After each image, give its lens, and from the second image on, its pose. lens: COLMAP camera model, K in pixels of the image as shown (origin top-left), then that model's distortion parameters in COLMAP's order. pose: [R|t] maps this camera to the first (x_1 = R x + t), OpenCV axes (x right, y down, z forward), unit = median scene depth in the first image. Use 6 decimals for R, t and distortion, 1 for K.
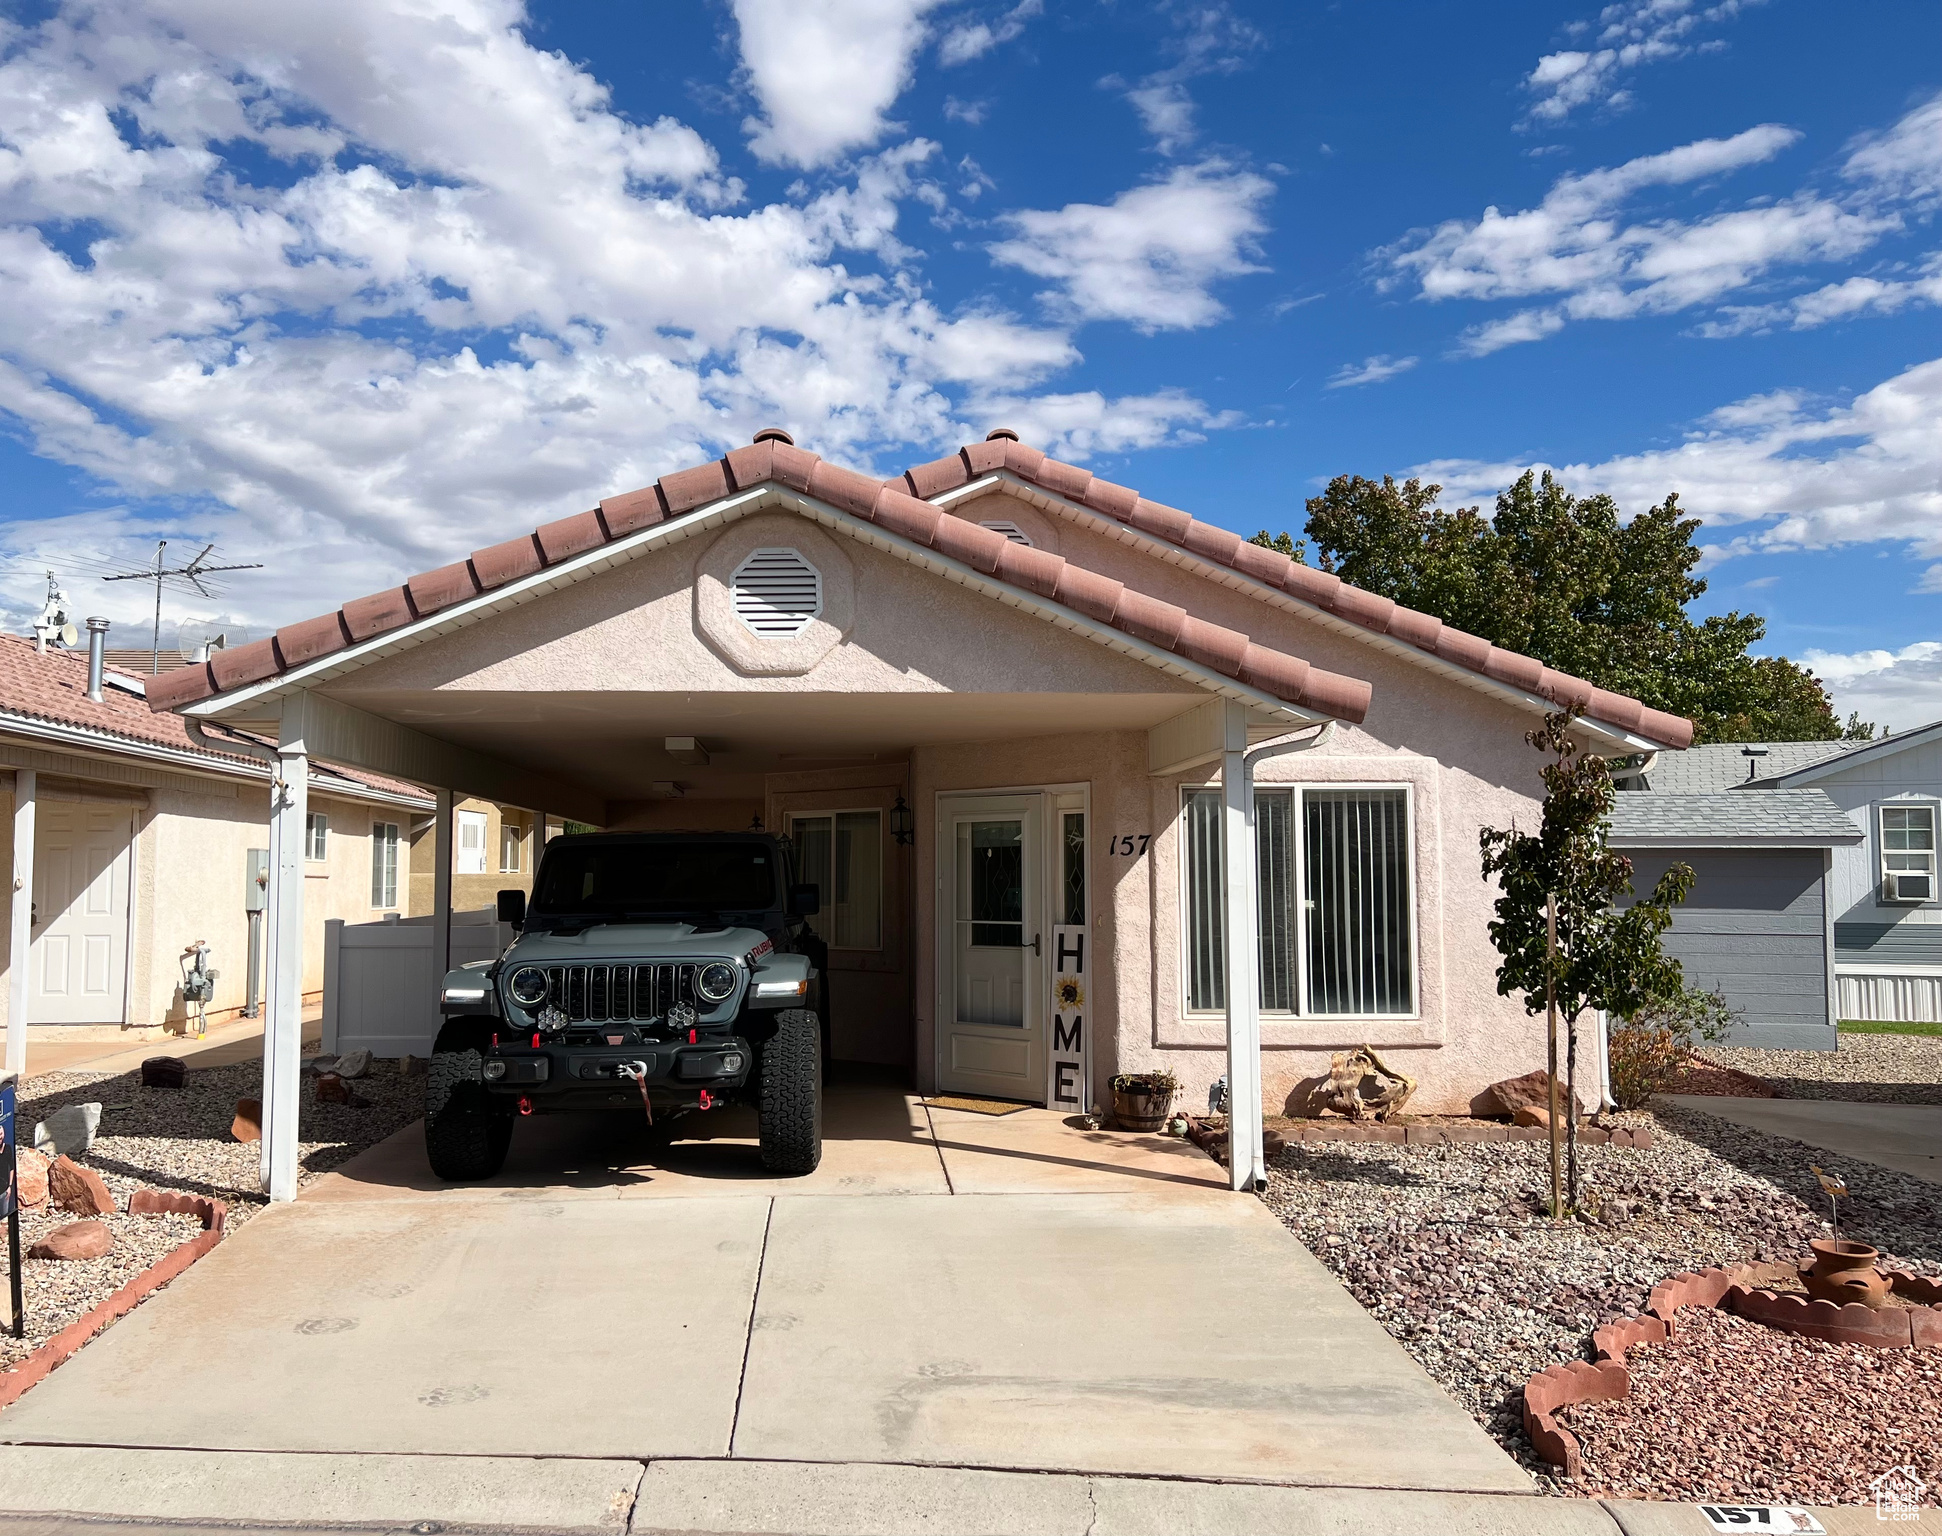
lens RADIAL K [[1517.2, 0, 954.1], [0, 1517.2, 770.8], [0, 0, 1]] dist [0.062301, -0.027217]
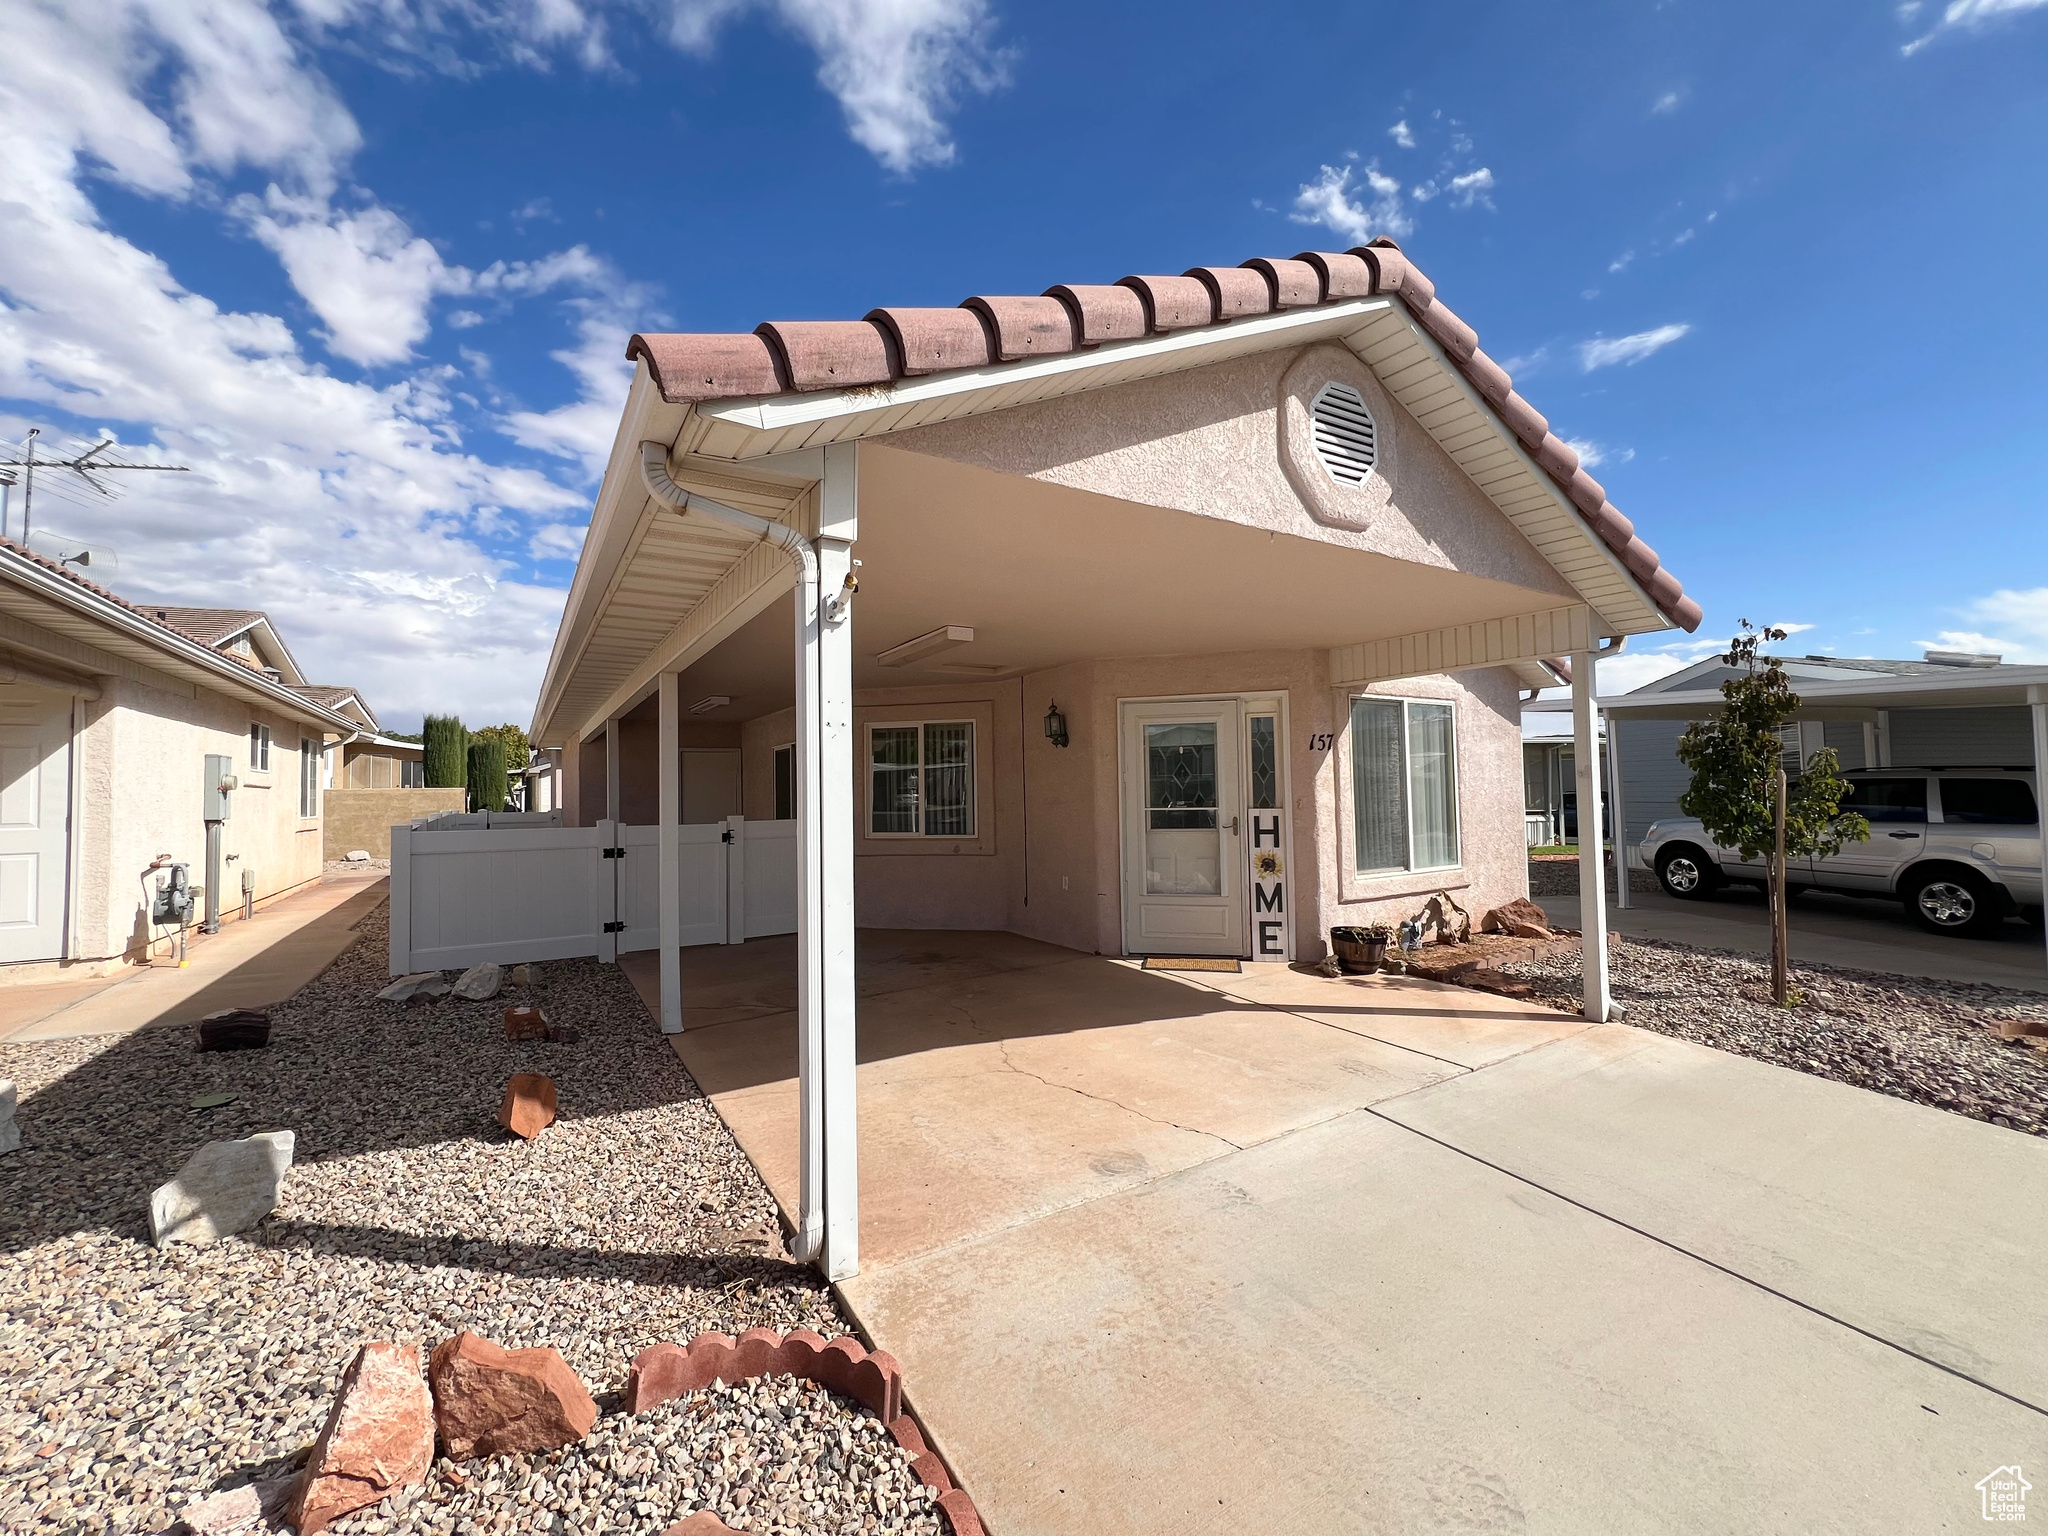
lens RADIAL K [[808.2, 0, 1022.6], [0, 808.2, 759.6], [0, 0, 1]] dist [0.001202, 0.000397]
pose [[0.883864, 0.005663, 0.467709, -0.396610], [-0.019284, 0.999518, 0.024339, 0.050899], [-0.467346, -0.030532, 0.883547, 0.523432]]
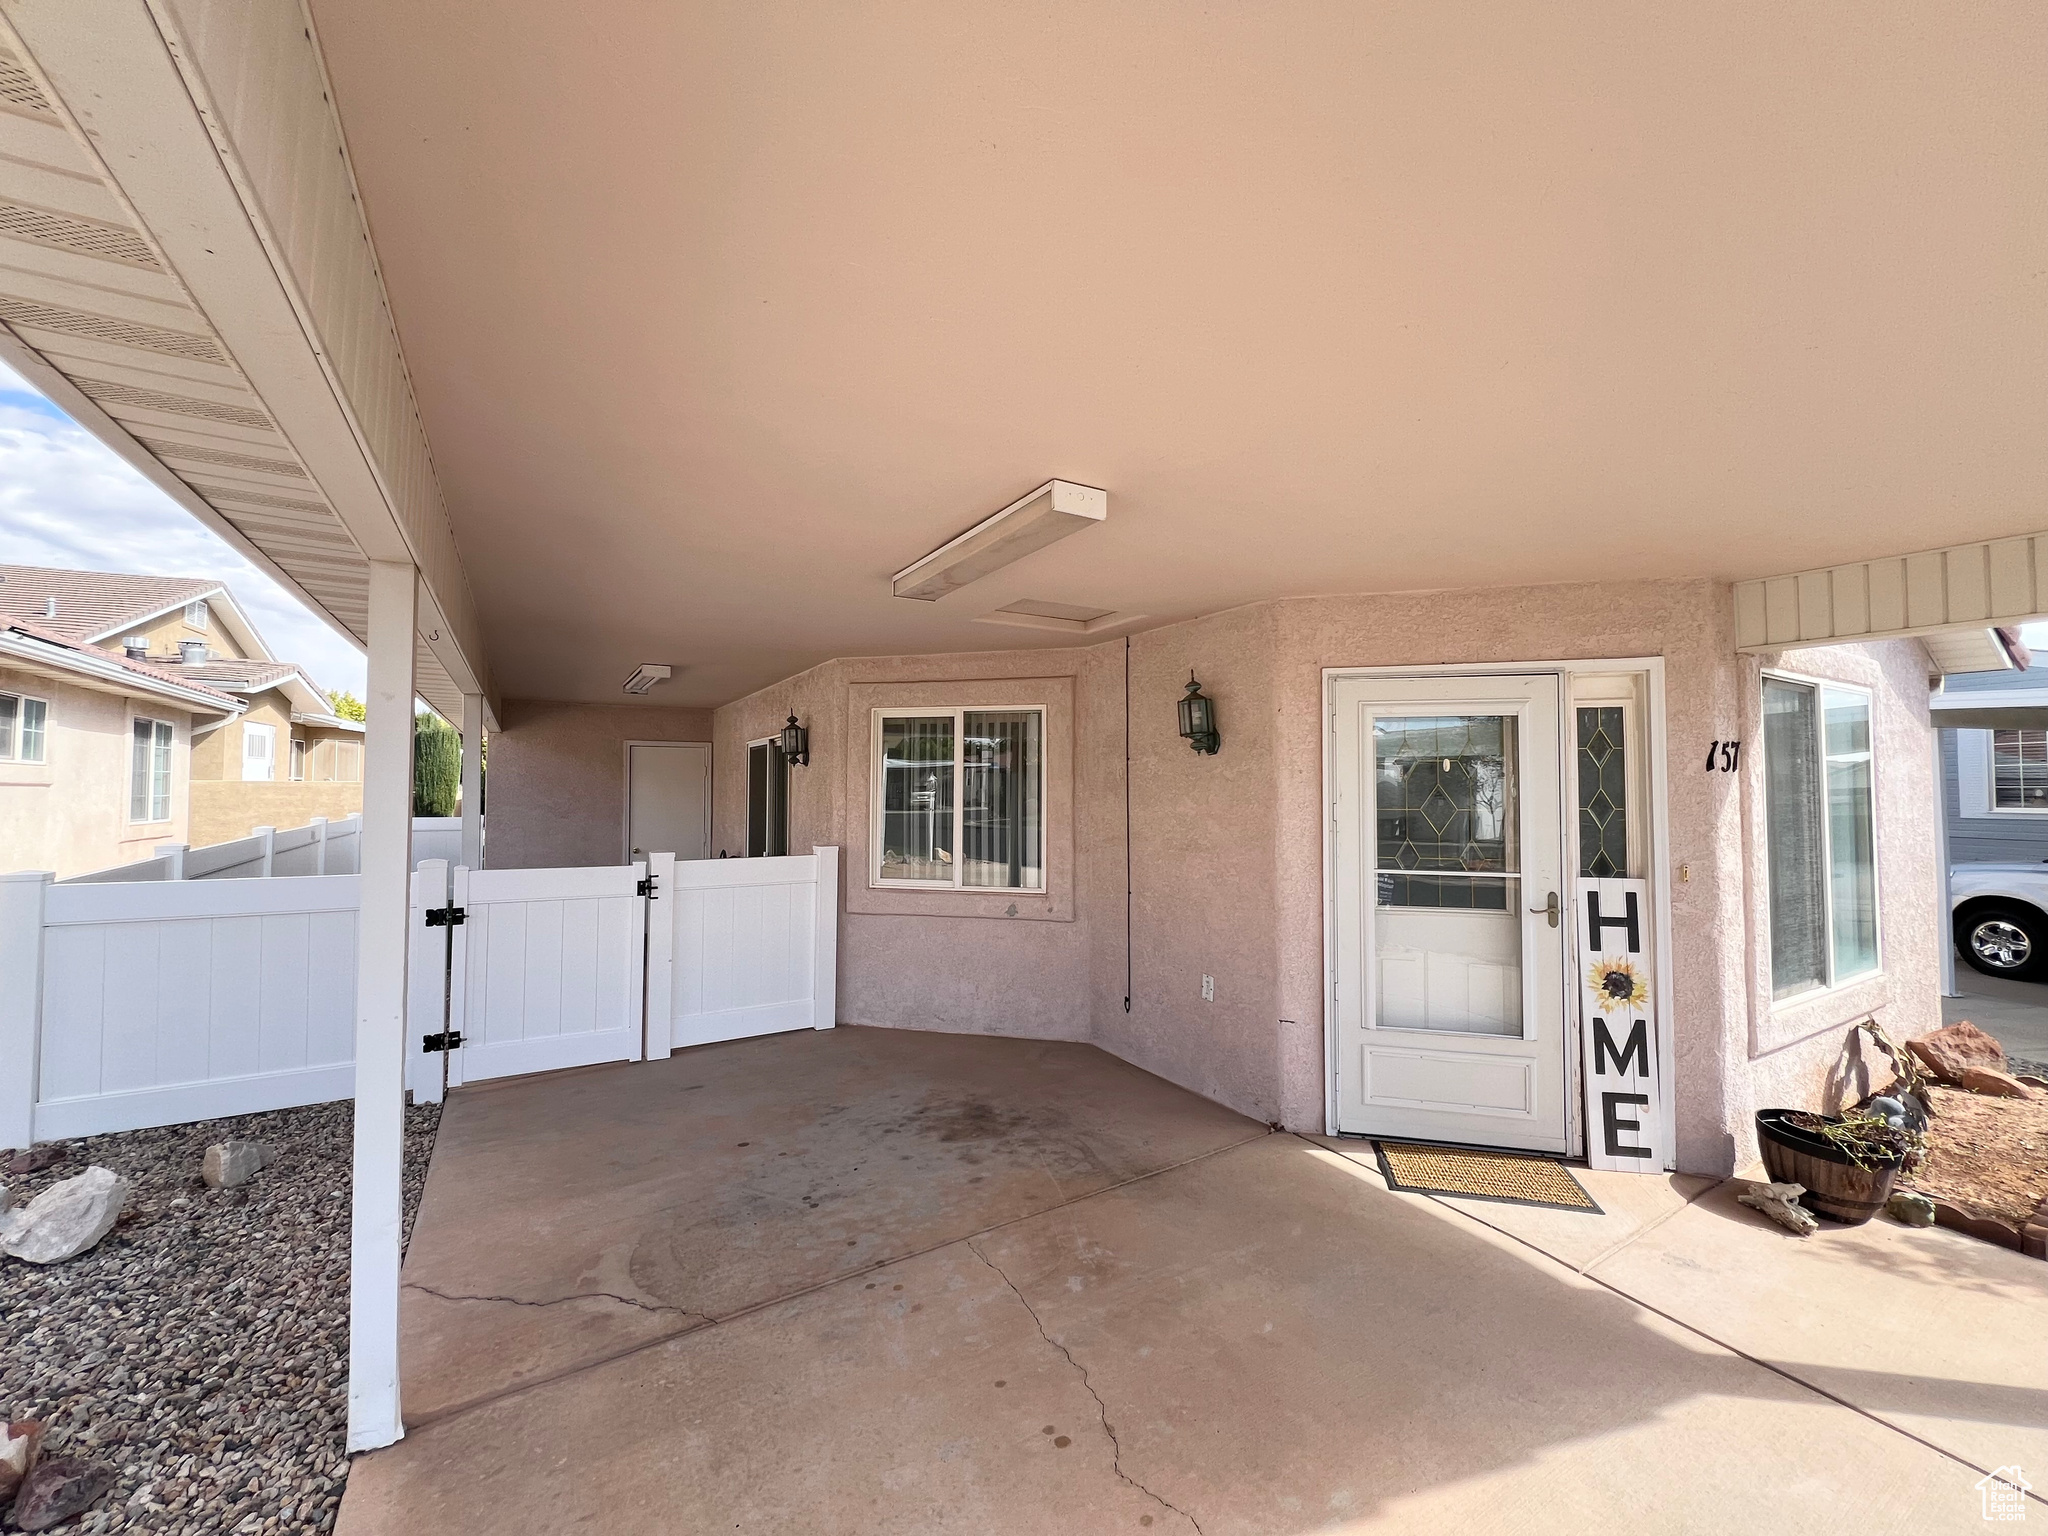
lens RADIAL K [[808.2, 0, 1021.7], [0, 808.2, 761.5], [0, 0, 1]] dist [0.001202, 0.000397]
pose [[0.892247, 0.021300, 0.451046, -0.304683], [-0.039052, 0.998784, 0.030085, 0.051655], [-0.449856, -0.044457, 0.891994, 0.808952]]
